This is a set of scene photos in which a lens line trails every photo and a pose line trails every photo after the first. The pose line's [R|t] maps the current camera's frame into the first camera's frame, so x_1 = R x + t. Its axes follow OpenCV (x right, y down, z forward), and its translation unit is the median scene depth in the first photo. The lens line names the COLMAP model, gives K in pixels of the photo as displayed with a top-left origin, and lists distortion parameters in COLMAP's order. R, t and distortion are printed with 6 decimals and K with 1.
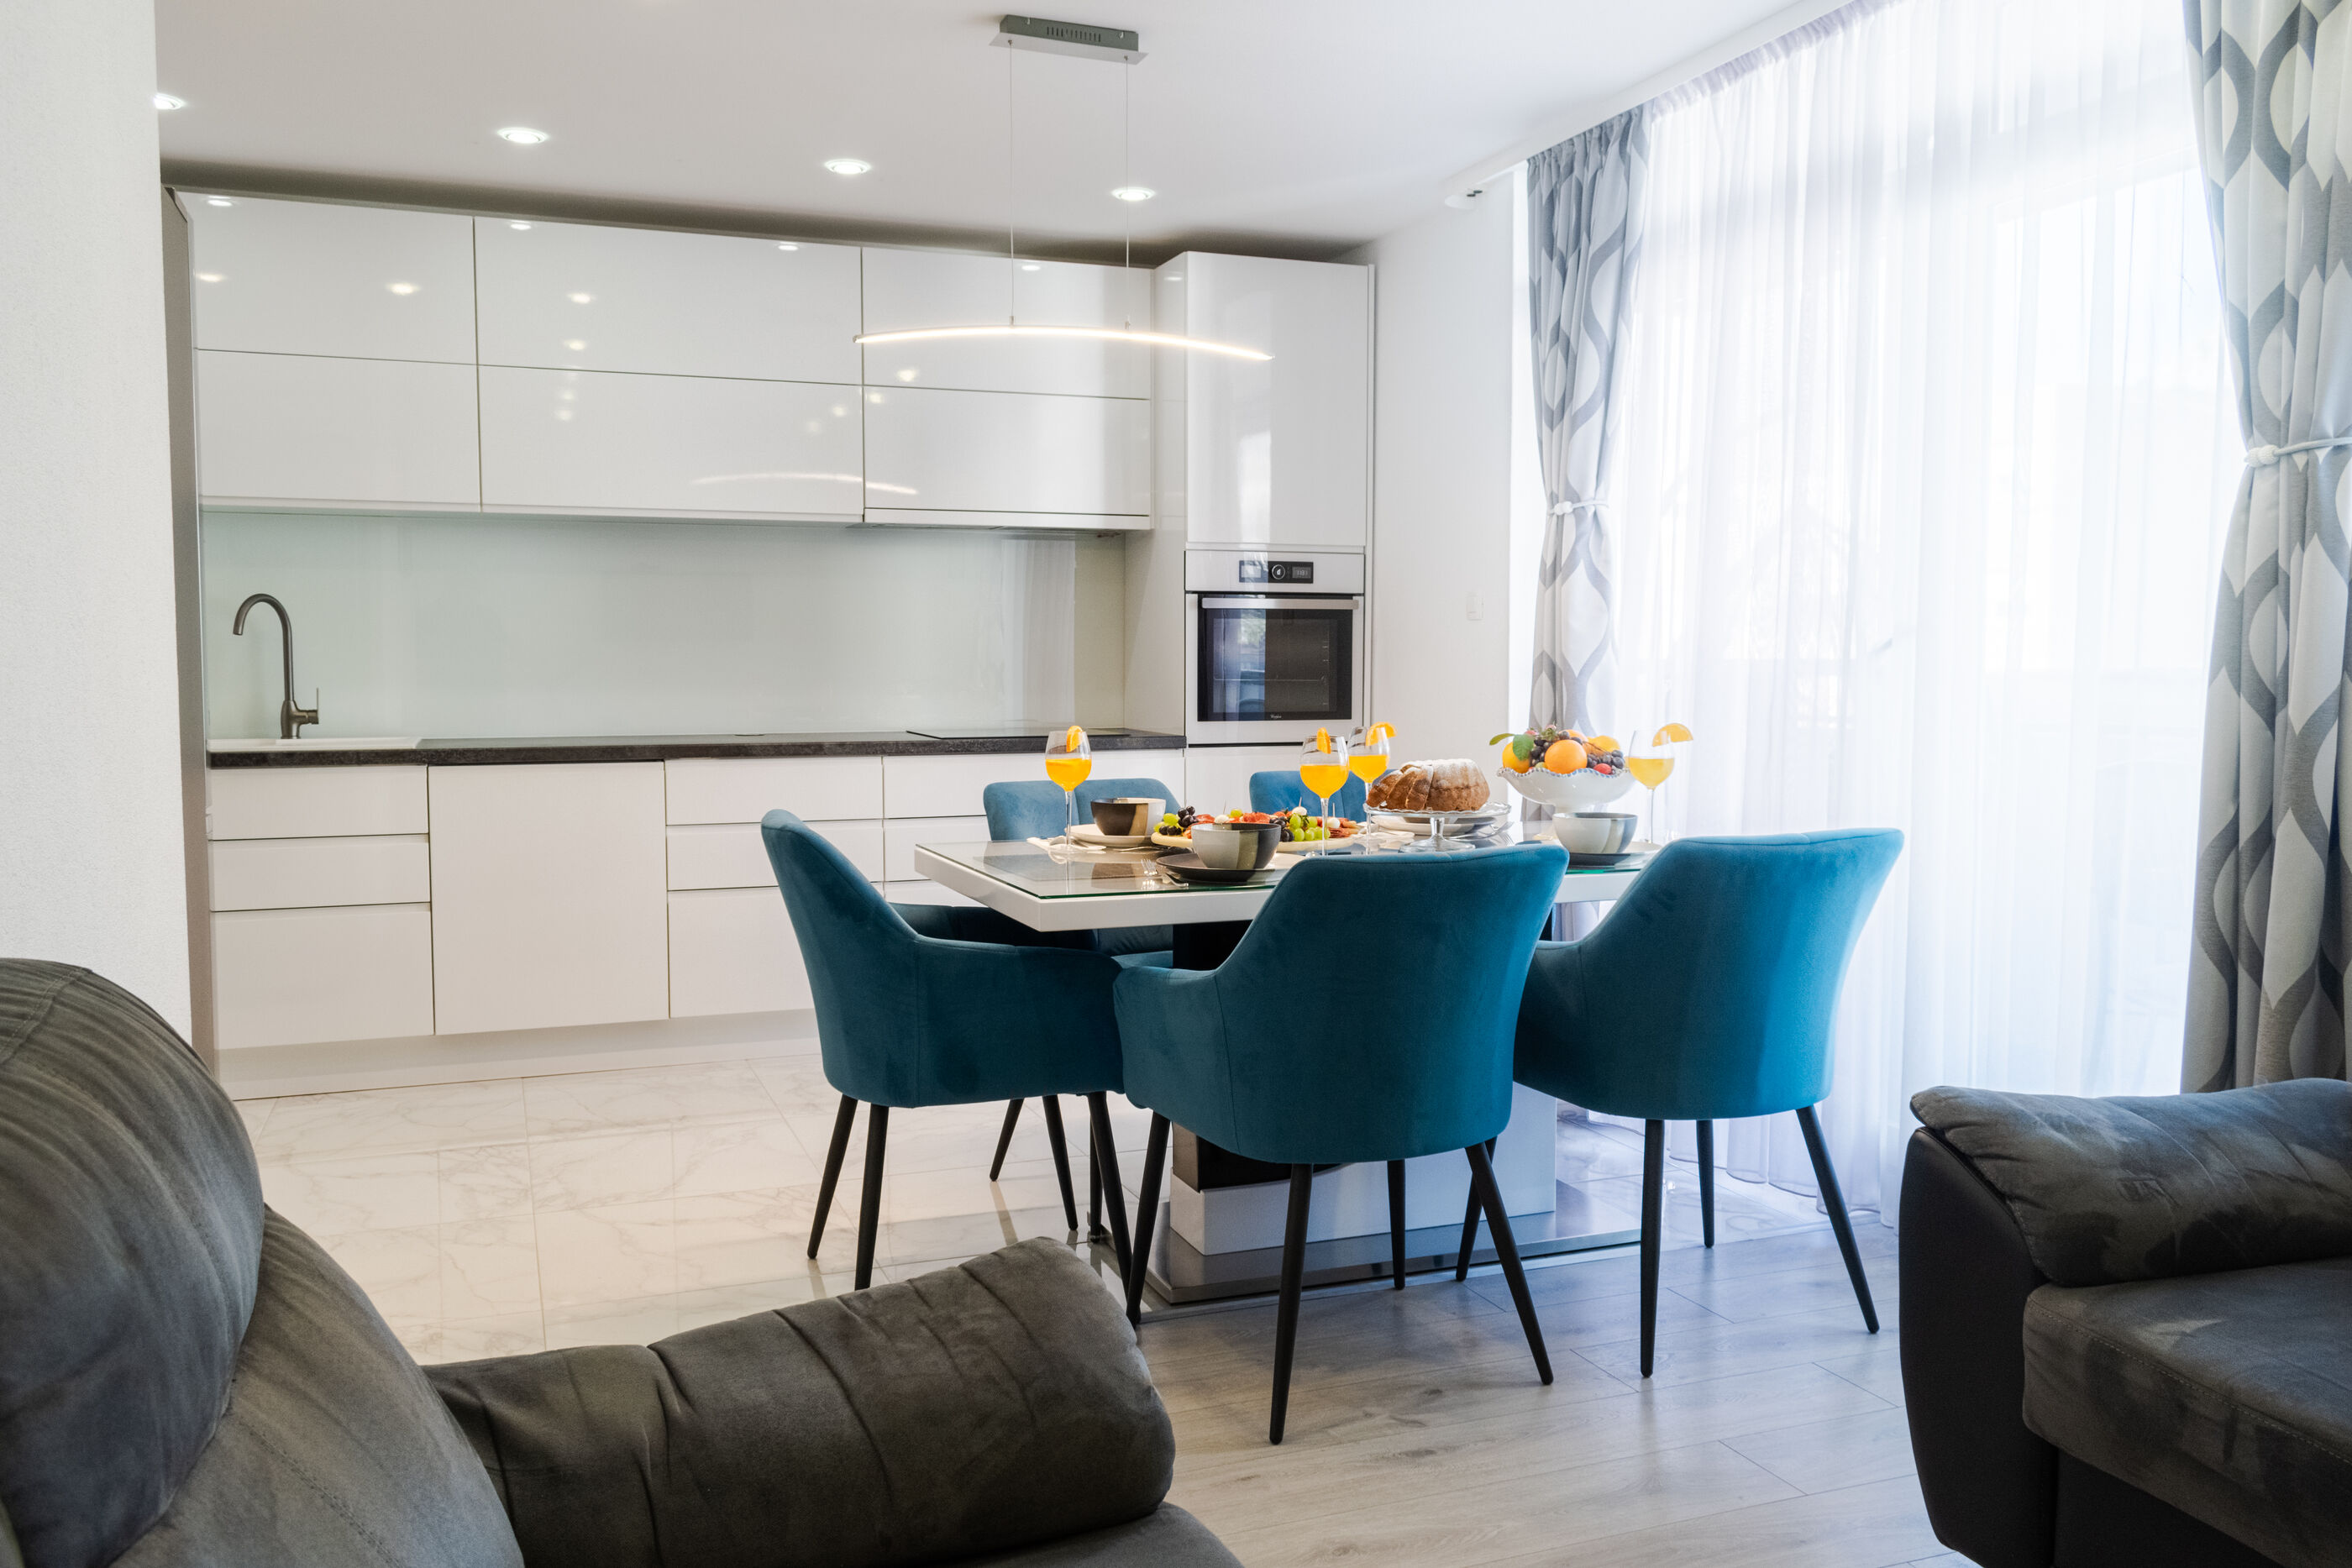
lens RADIAL K [[1845.2, 0, 1176.0], [0, 1845.2, 784.0], [0, 0, 1]] dist [0.019647, -0.008375]
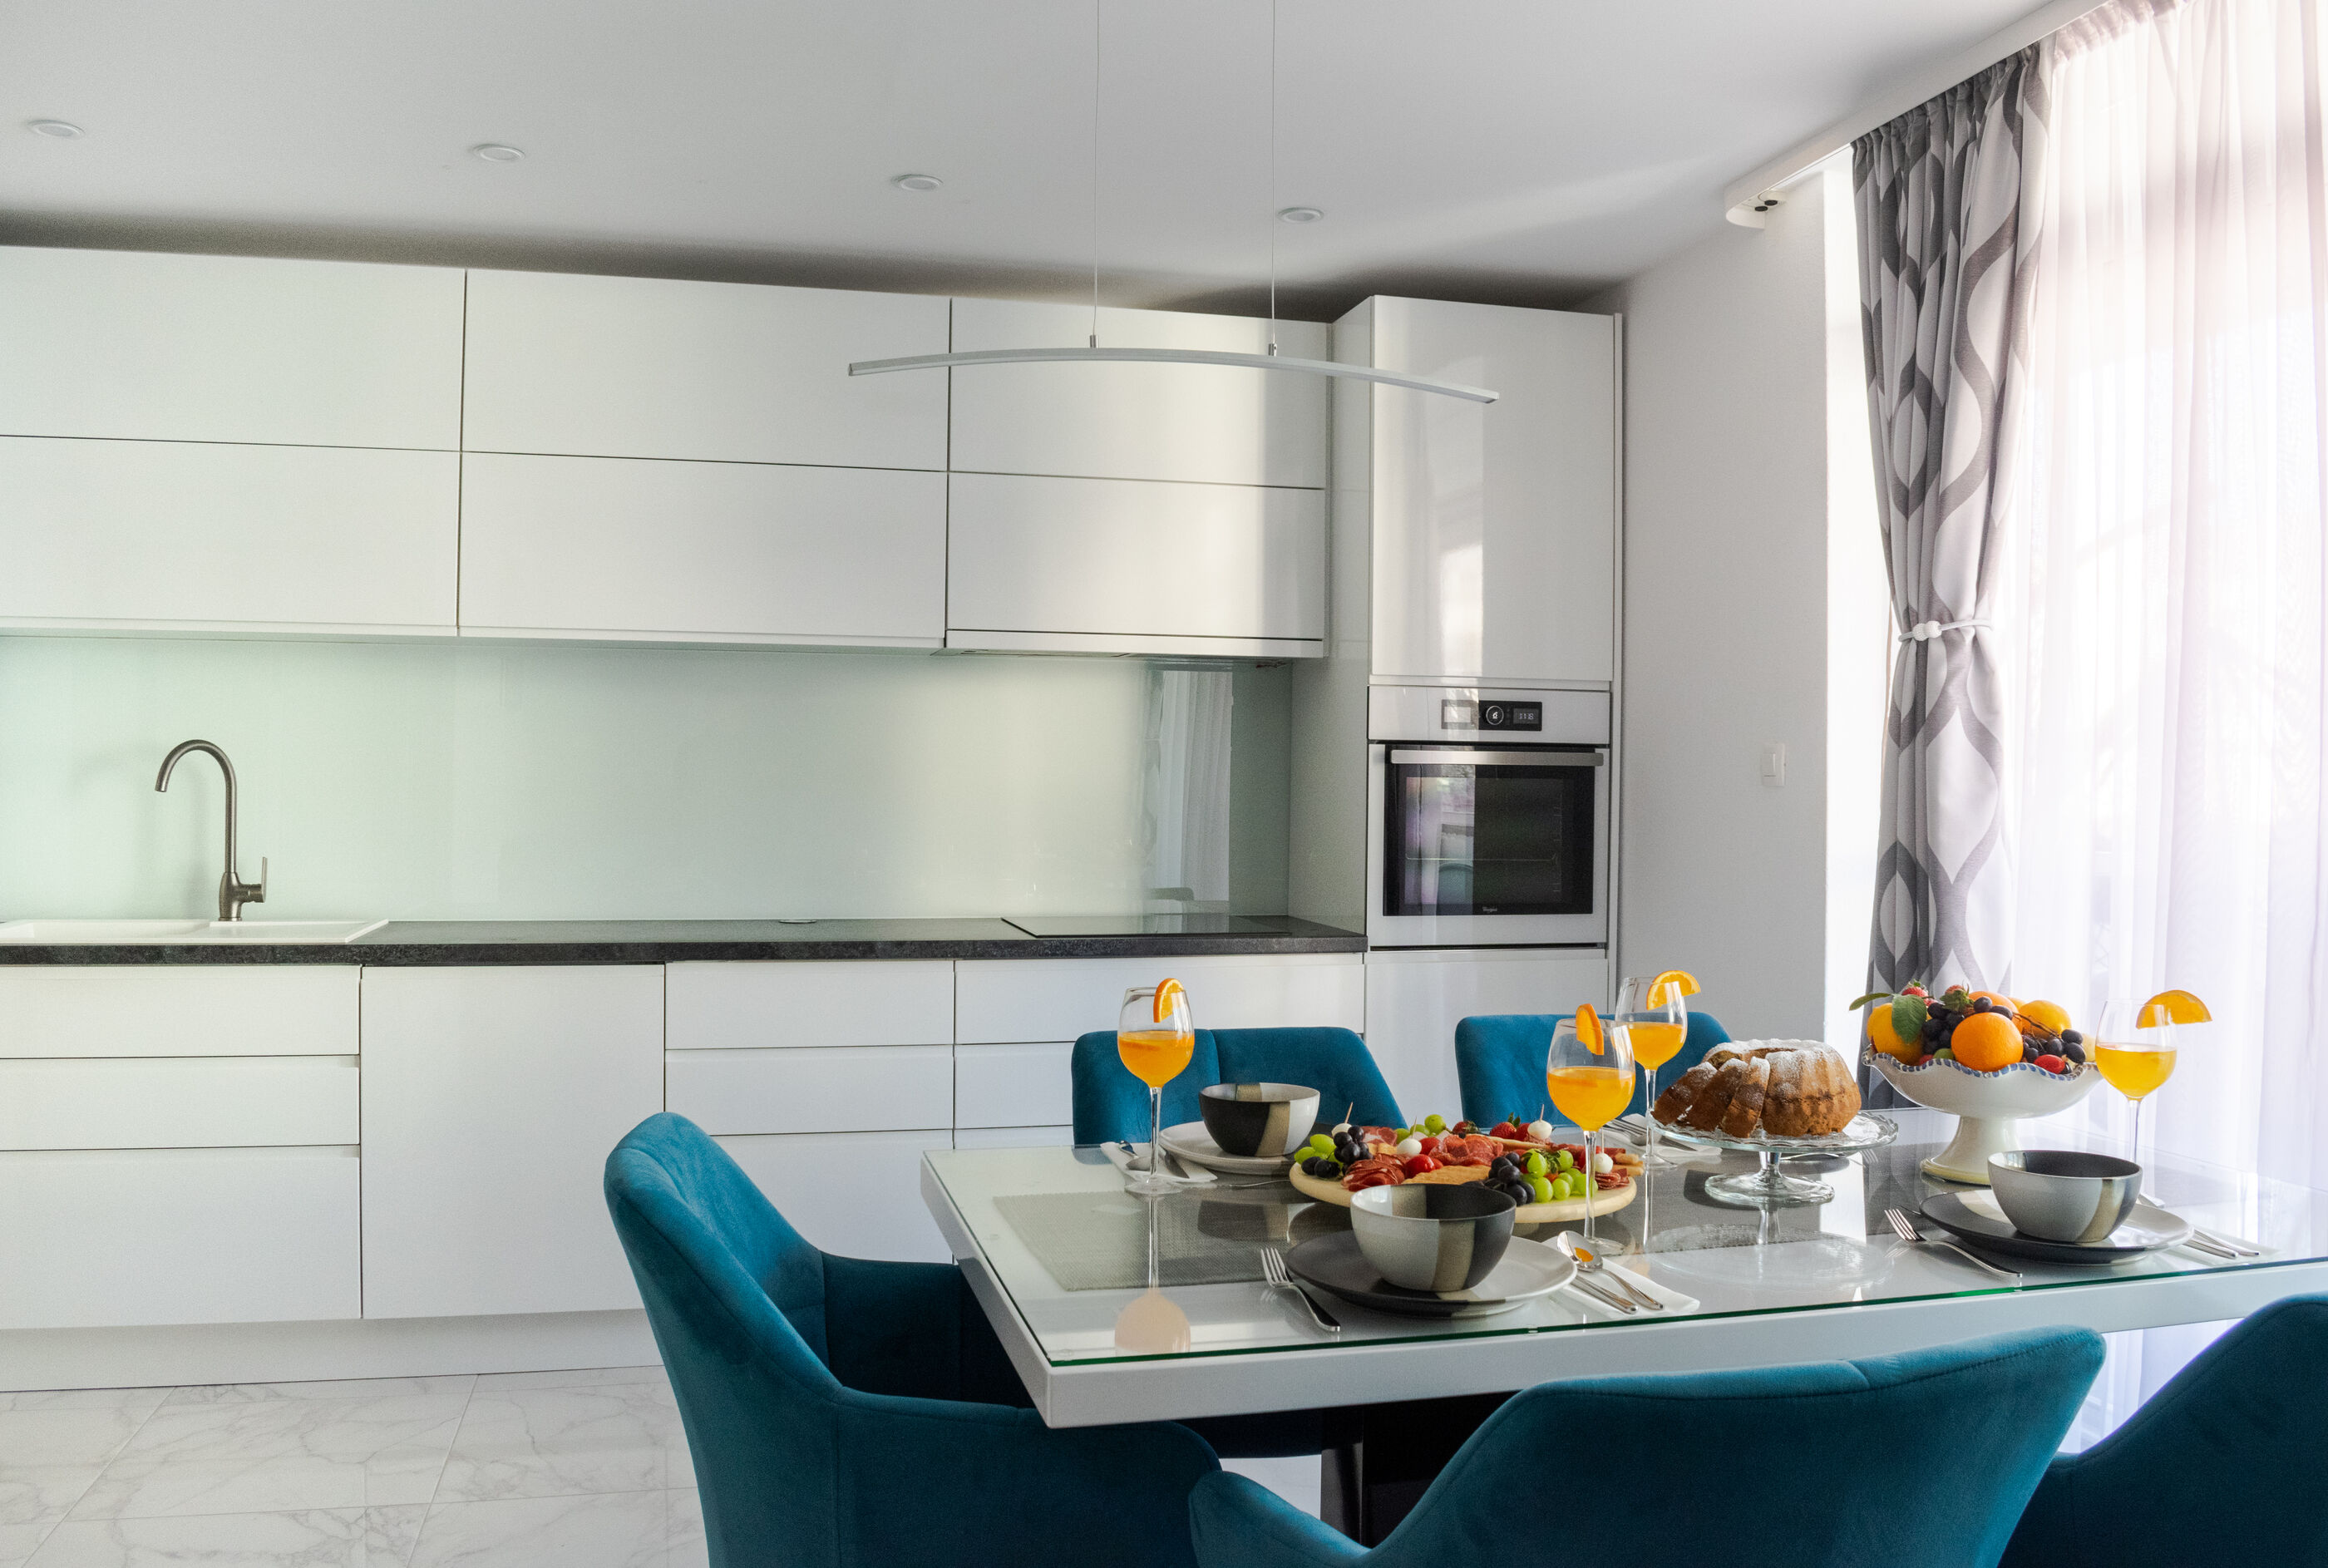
lens RADIAL K [[1936.0, 0, 1164.0], [0, 1936.0, 784.0], [0, 0, 1]] dist [-0.099786, -0.002843]
pose [[0.994155, 0.009865, -0.107510, 0.009210], [-0.017488, 0.997381, -0.070187, -0.040044], [0.106536, 0.071657, 0.991723, 0.286028]]
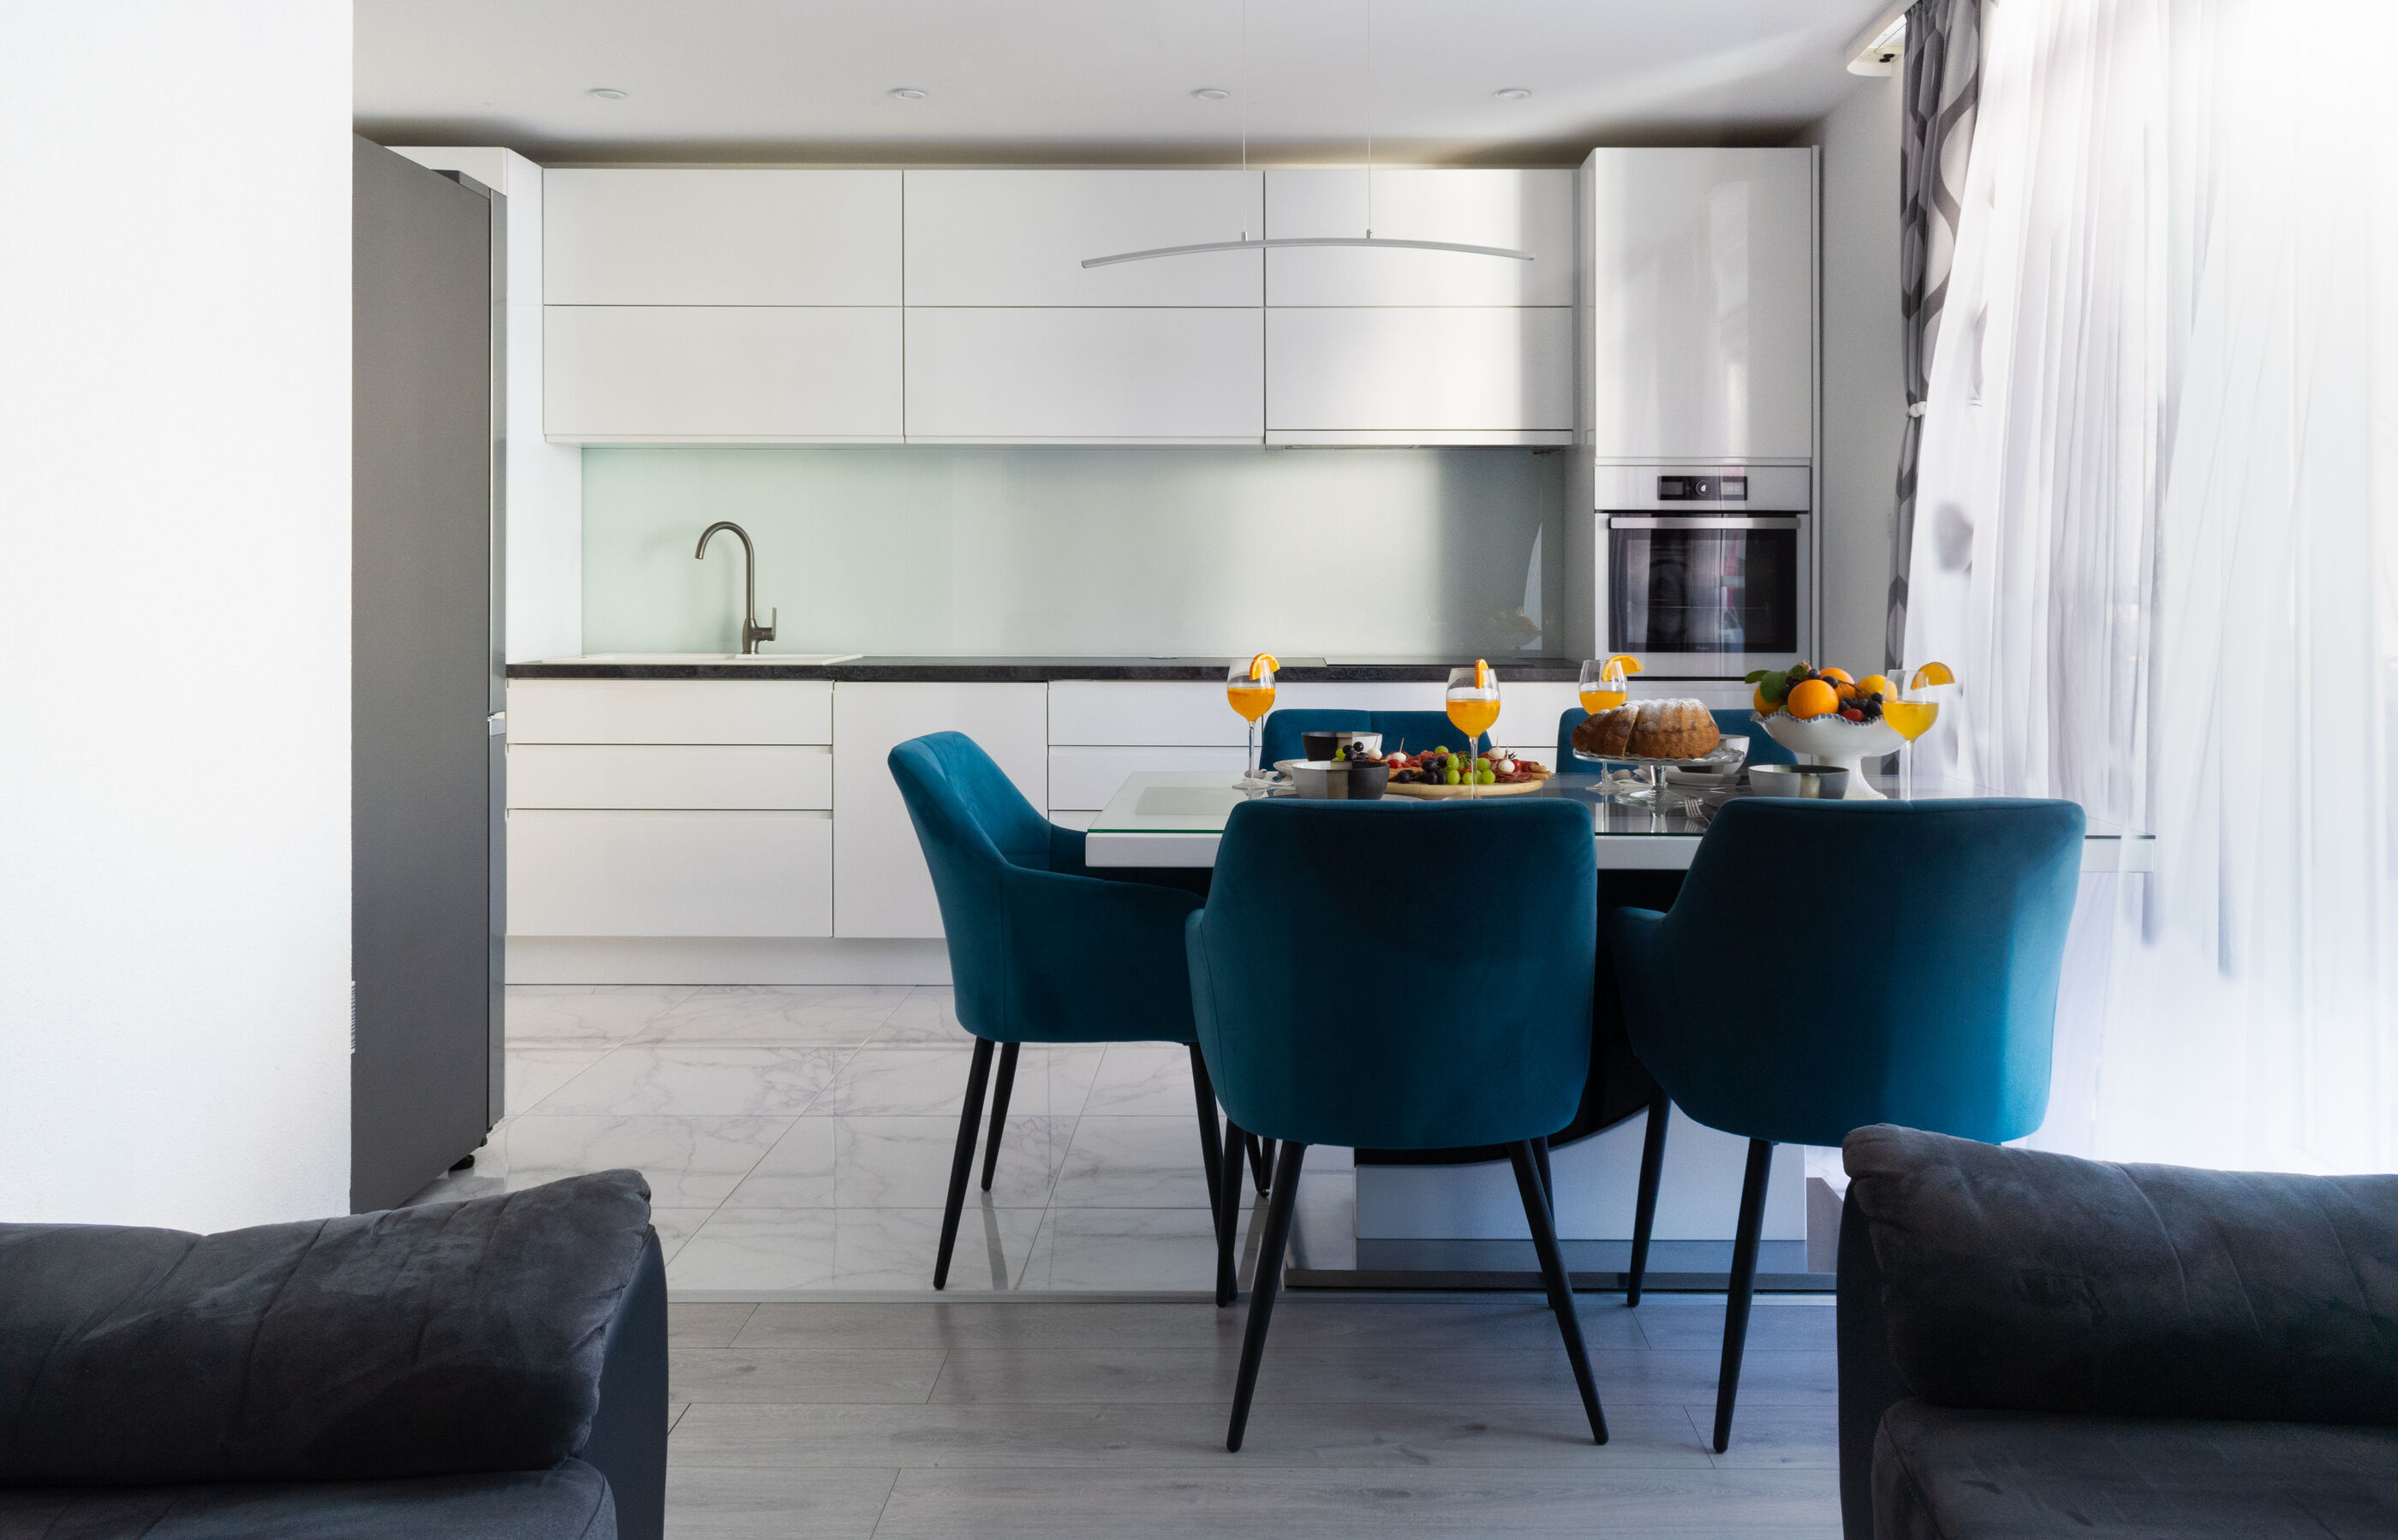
lens RADIAL K [[1884.2, 0, 1200.4], [0, 1884.2, 625.8], [0, 0, 1]] dist [-0.010605, -0.001612]
pose [[0.932688, 0.011857, -0.360489, 0.207896], [-0.028134, 0.998806, -0.039940, -0.004773], [0.359585, 0.047394, 0.931908, 0.071410]]
